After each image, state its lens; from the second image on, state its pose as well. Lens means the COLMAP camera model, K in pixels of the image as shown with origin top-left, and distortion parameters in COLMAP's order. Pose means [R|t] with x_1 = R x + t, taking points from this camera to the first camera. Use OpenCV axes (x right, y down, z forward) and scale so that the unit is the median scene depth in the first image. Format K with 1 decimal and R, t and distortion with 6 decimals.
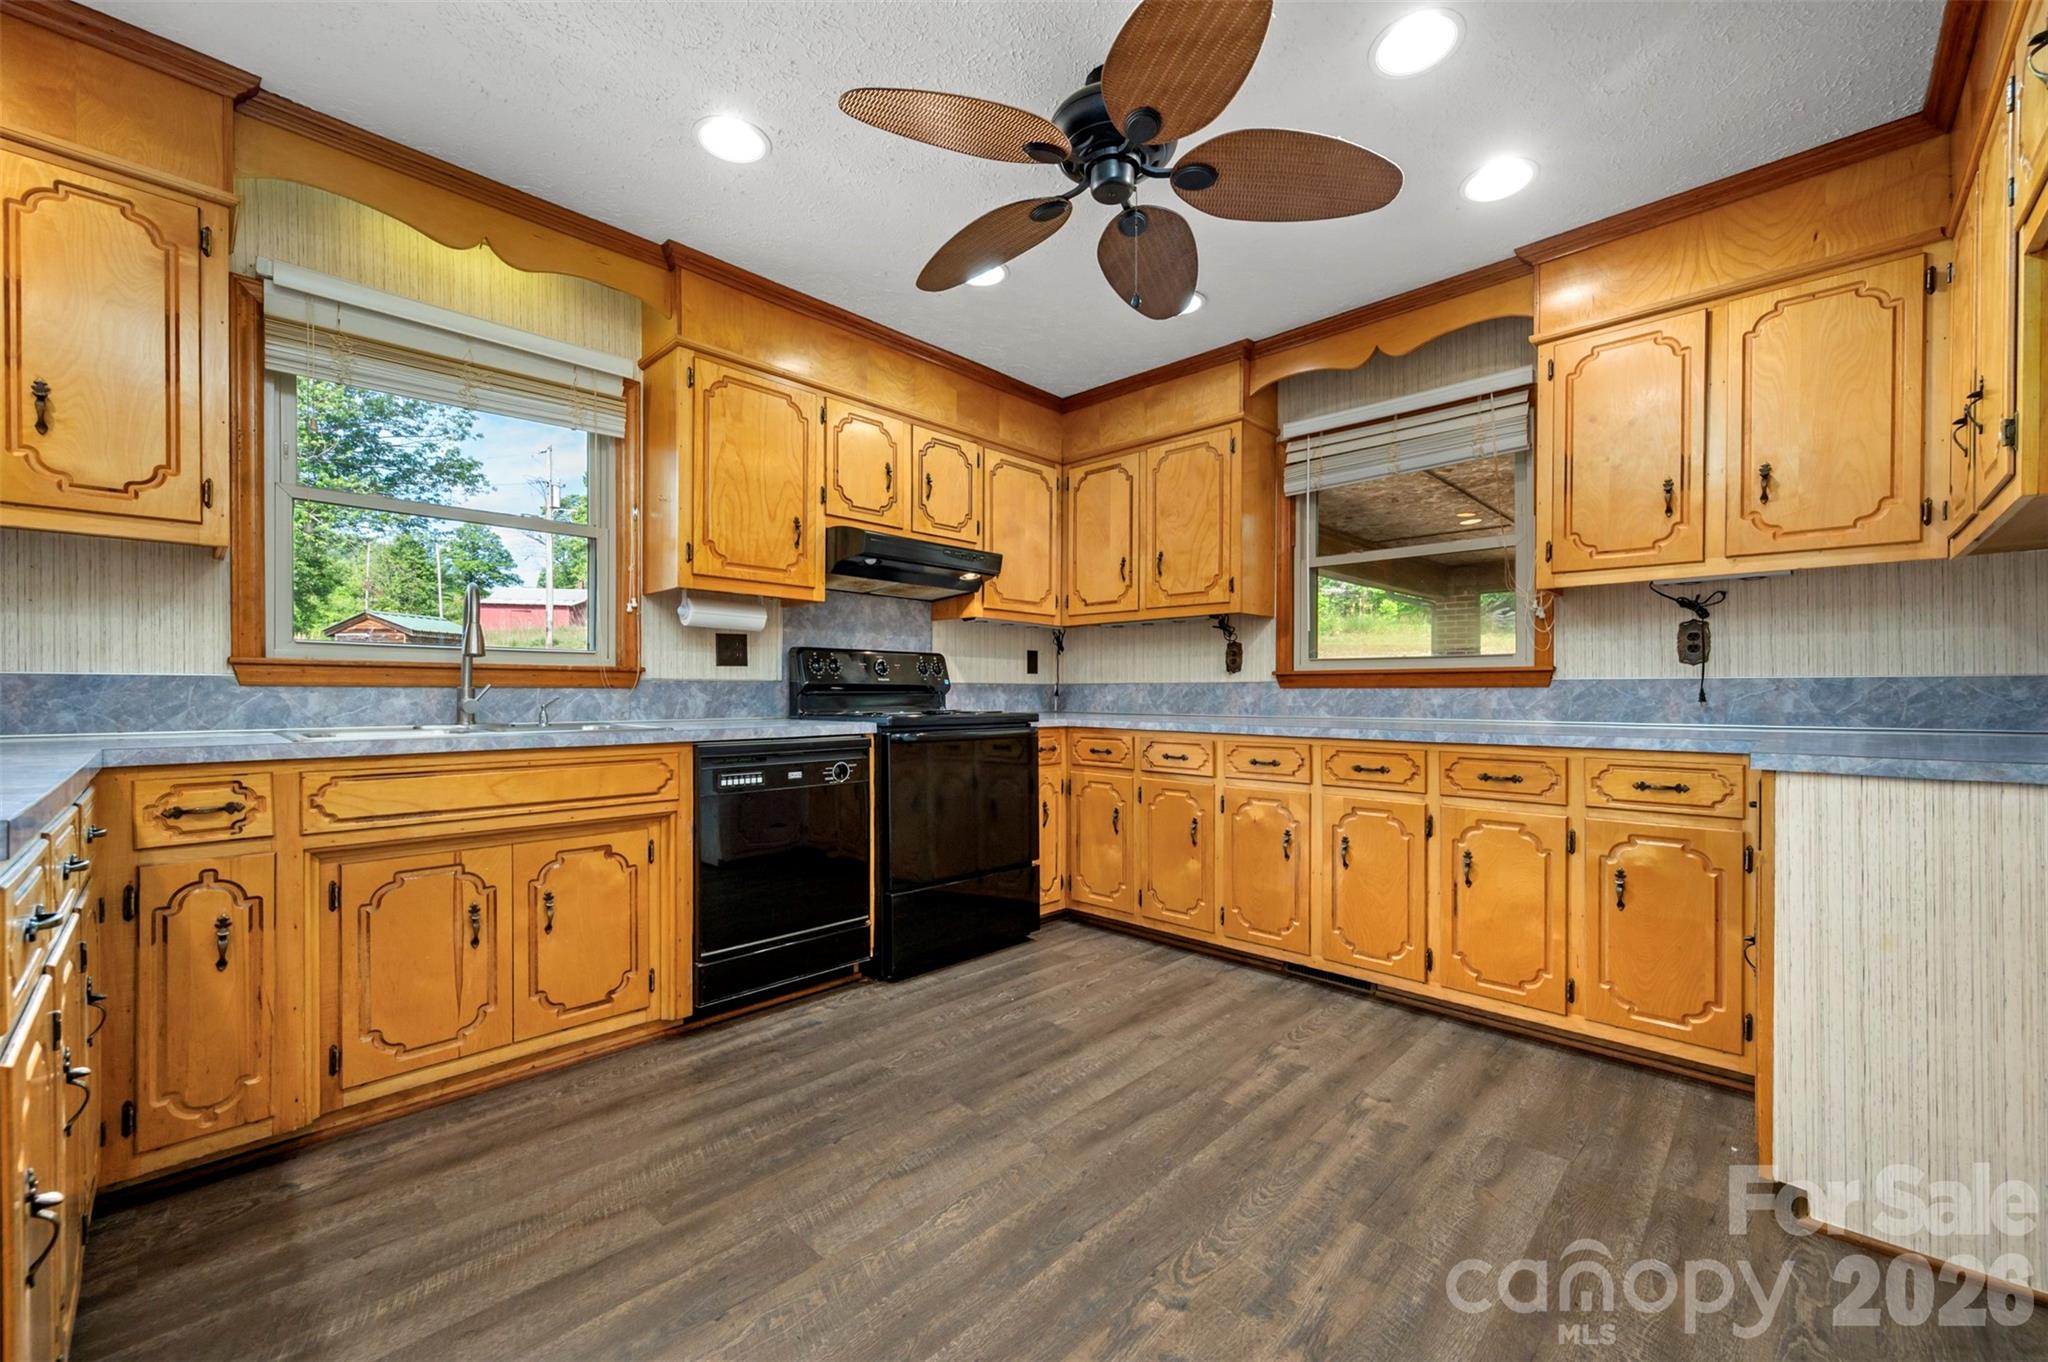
lens RADIAL K [[825.7, 0, 1039.5], [0, 825.7, 692.6], [0, 0, 1]] dist [0.001793, 0.001434]
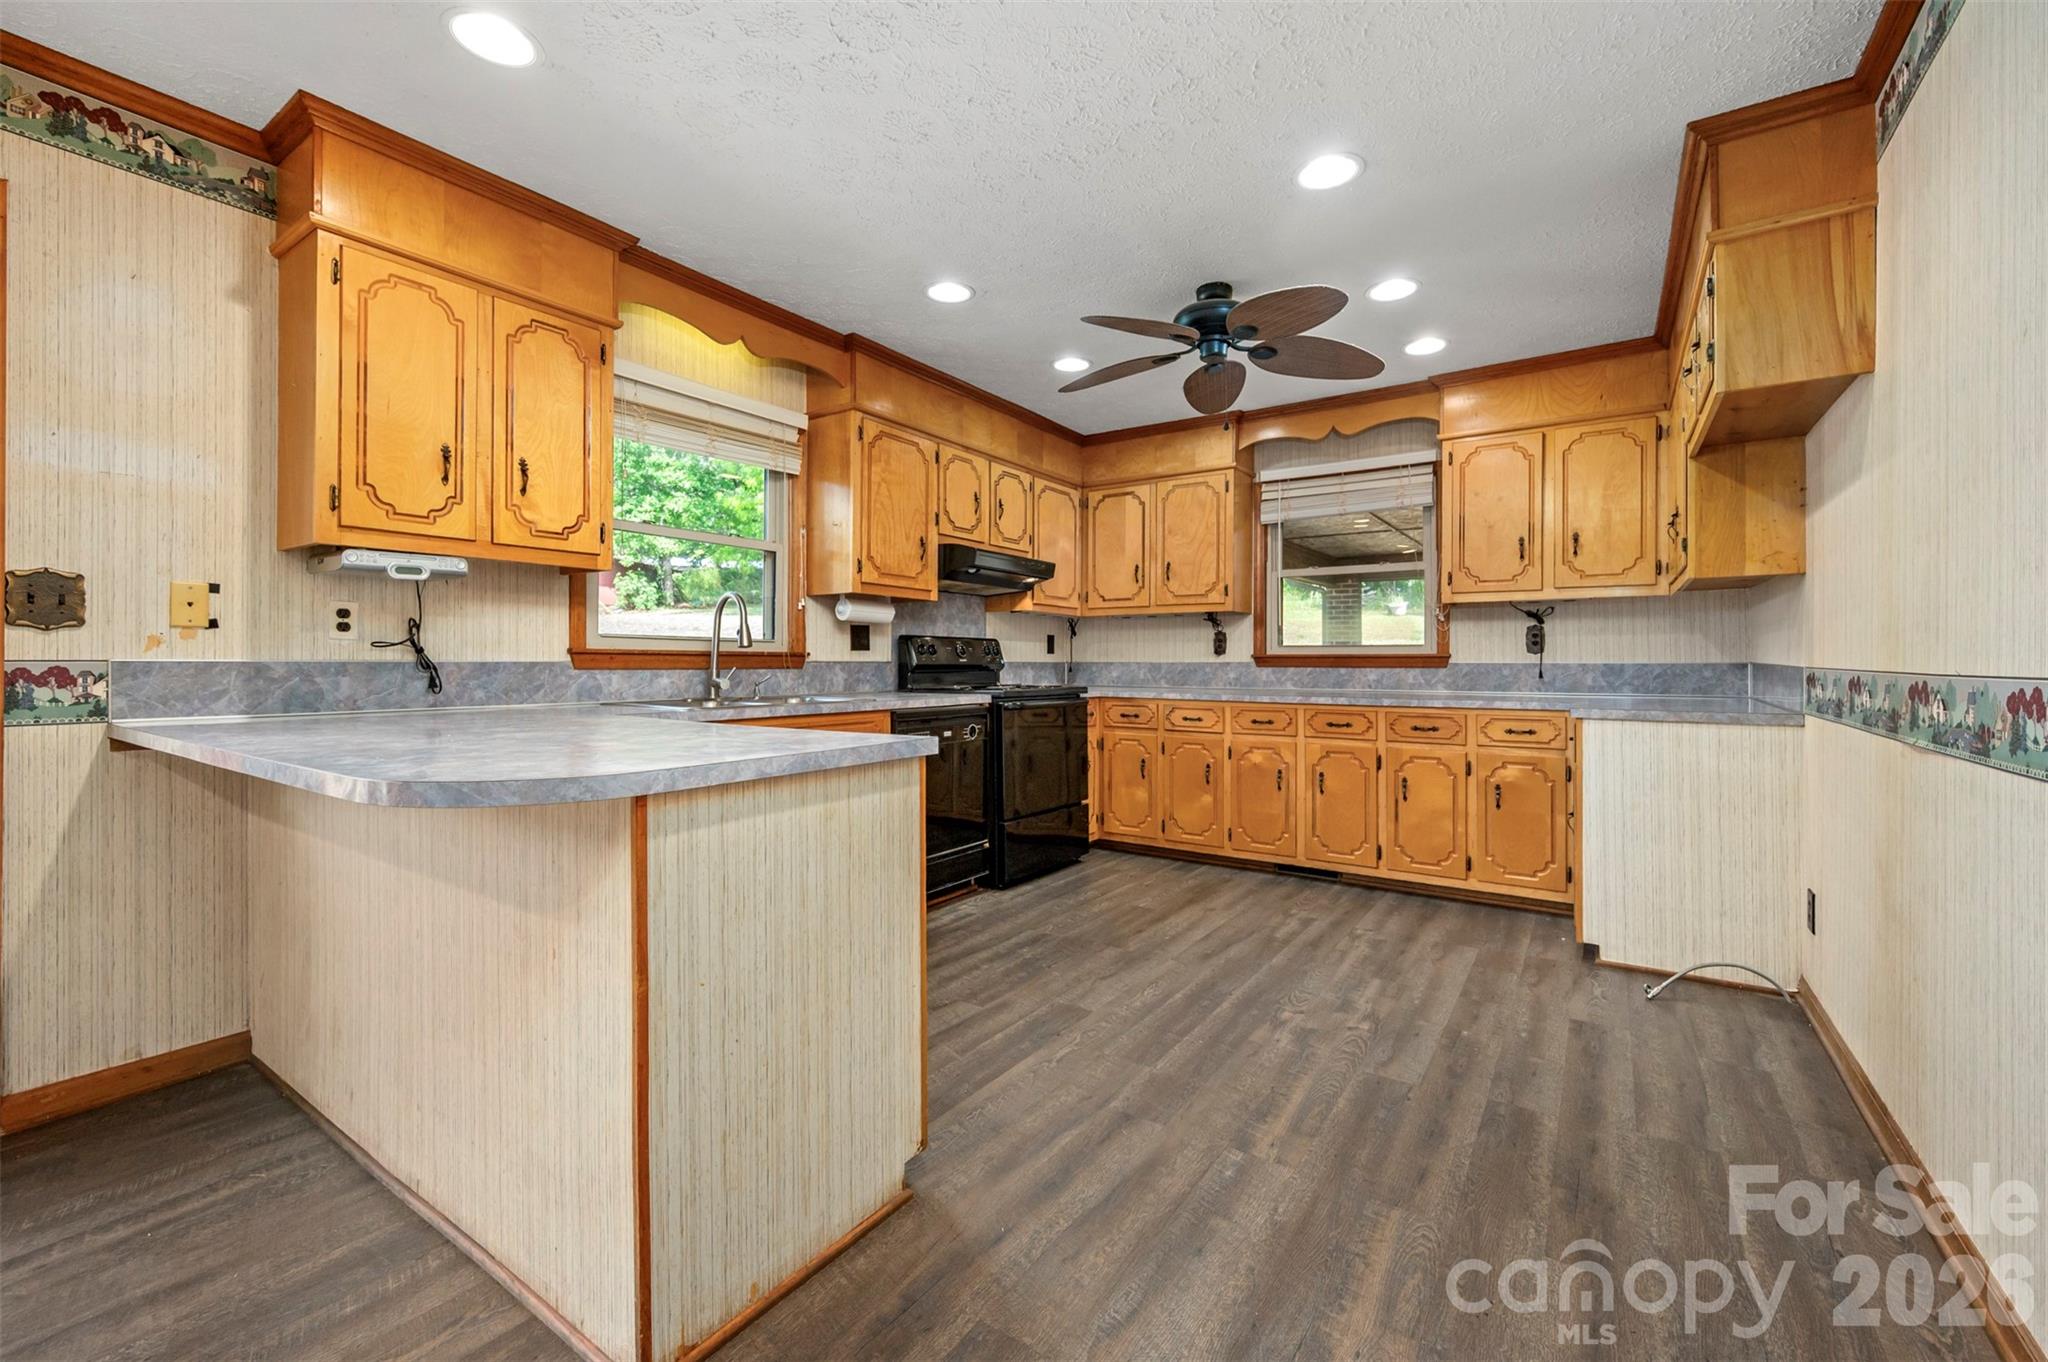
lens RADIAL K [[825.7, 0, 1073.2], [0, 825.7, 656.5], [0, 0, 1]] dist [0.001793, 0.001434]
pose [[0.984075, 0.002823, 0.177732, -0.352242], [-0.001358, 0.999964, -0.008365, -0.016337], [-0.177749, 0.007990, 0.984043, -0.386585]]
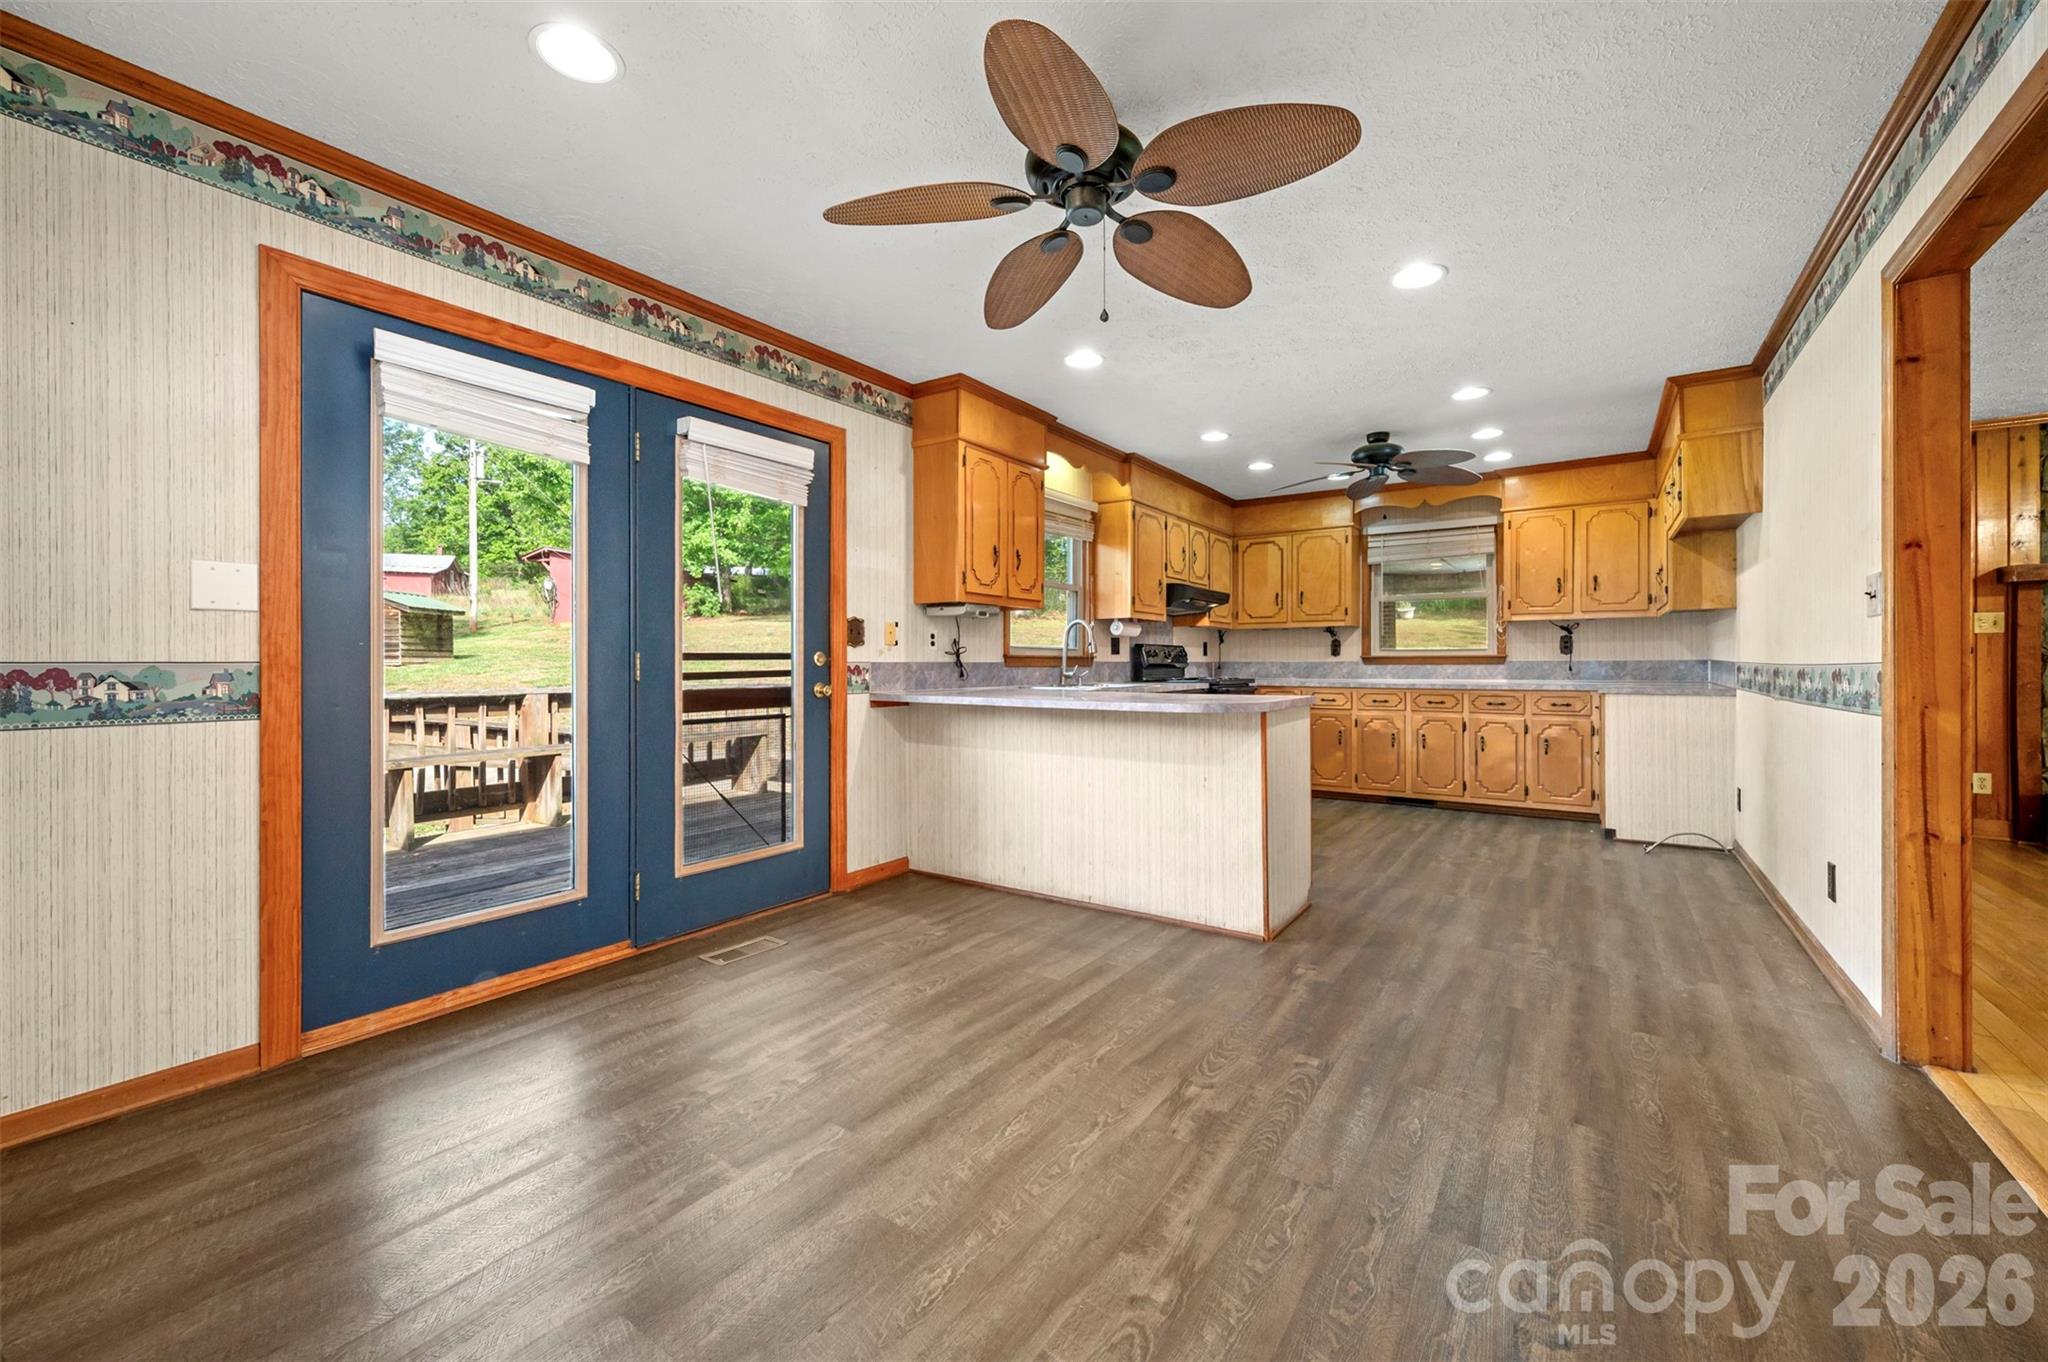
lens RADIAL K [[825.7, 0, 1044.2], [0, 825.7, 659.3], [0, 0, 1]] dist [0.001793, 0.001434]
pose [[0.985417, -0.001453, 0.170153, -1.097324], [0.002386, 0.999983, -0.005275, -0.013512], [-0.170143, 0.005604, 0.985404, -1.085420]]
